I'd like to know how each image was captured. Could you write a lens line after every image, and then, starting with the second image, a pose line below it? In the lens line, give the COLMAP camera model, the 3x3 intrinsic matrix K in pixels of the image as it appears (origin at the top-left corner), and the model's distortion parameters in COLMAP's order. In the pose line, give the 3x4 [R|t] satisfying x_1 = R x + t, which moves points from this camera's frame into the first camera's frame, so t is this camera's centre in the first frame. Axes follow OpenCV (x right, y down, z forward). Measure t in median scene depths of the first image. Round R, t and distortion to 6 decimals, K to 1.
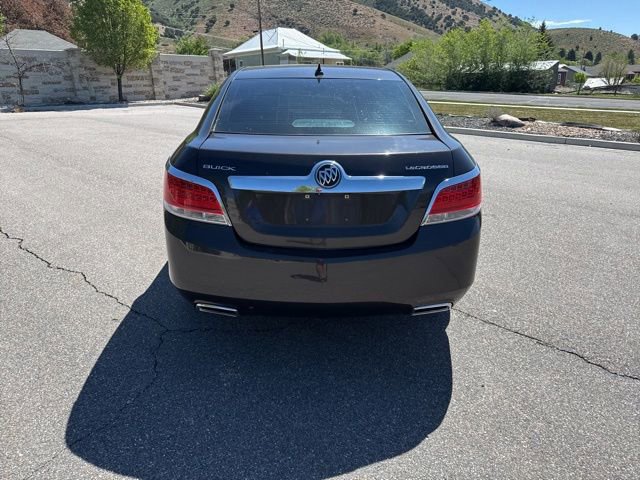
lens RADIAL K [[455.9, 0, 316.3], [0, 455.9, 238.2], [0, 0, 1]] dist [0.011287, -0.009344]
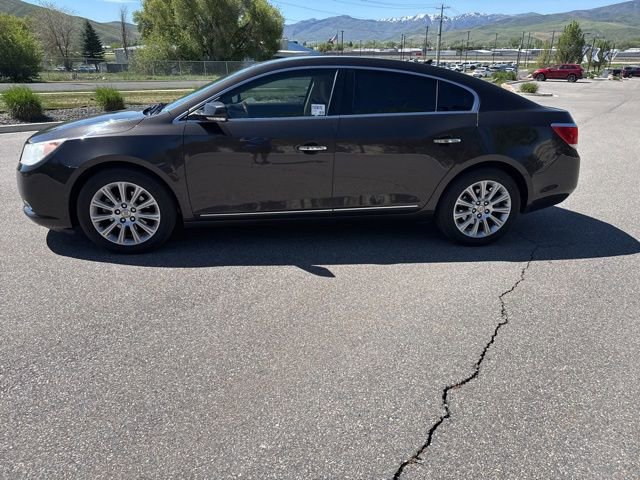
lens RADIAL K [[455.9, 0, 316.3], [0, 455.9, 238.2], [0, 0, 1]] dist [0.011287, -0.009344]
pose [[-0.095627, -0.356955, 0.929214, -0.211900], [0.316101, 0.874285, 0.368384, -0.077377], [-0.943894, 0.328953, 0.029228, 0.214372]]
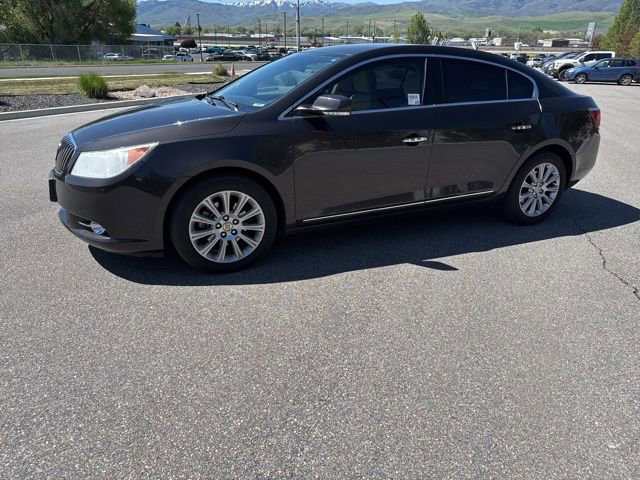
lens RADIAL K [[453.9, 0, 318.4], [0, 453.9, 243.5], [0, 0, 1]] dist [0.009644, -0.007774]
pose [[-0.388380, -0.365466, 0.845929, -0.181365], [0.283860, 0.825904, 0.487140, -0.102960], [-0.876689, 0.429321, -0.217023, 0.290049]]
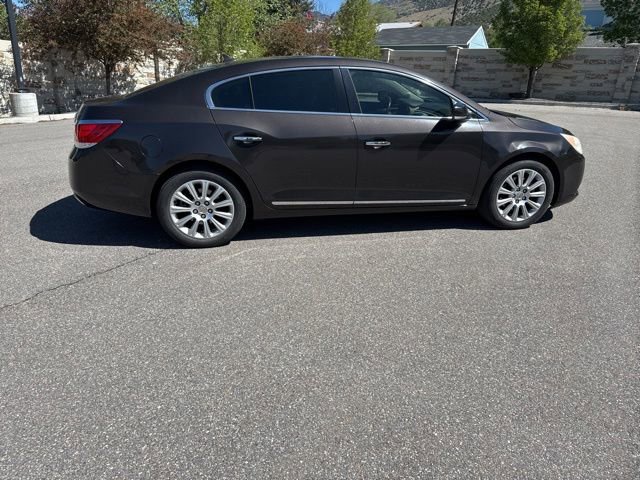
lens RADIAL K [[455.9, 0, 316.3], [0, 455.9, 238.2], [0, 0, 1]] dist [0.011287, -0.009344]
pose [[0.151172, 0.348261, -0.925128, 0.217322], [-0.351567, 0.893635, 0.278958, -0.052758], [0.923877, 0.283074, 0.257529, 0.153202]]
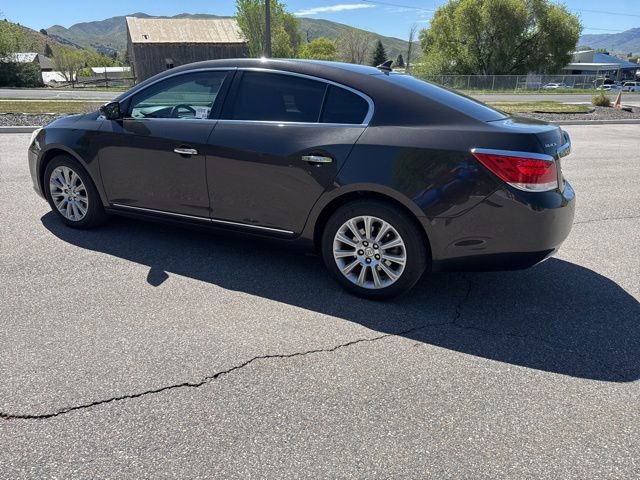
lens RADIAL K [[455.9, 0, 316.3], [0, 455.9, 238.2], [0, 0, 1]] dist [0.011287, -0.009344]
pose [[0.475283, -0.291612, 0.830102, -0.166142], [0.280715, 0.944427, 0.171048, -0.031148], [-0.833850, 0.151726, 0.530729, 0.090284]]
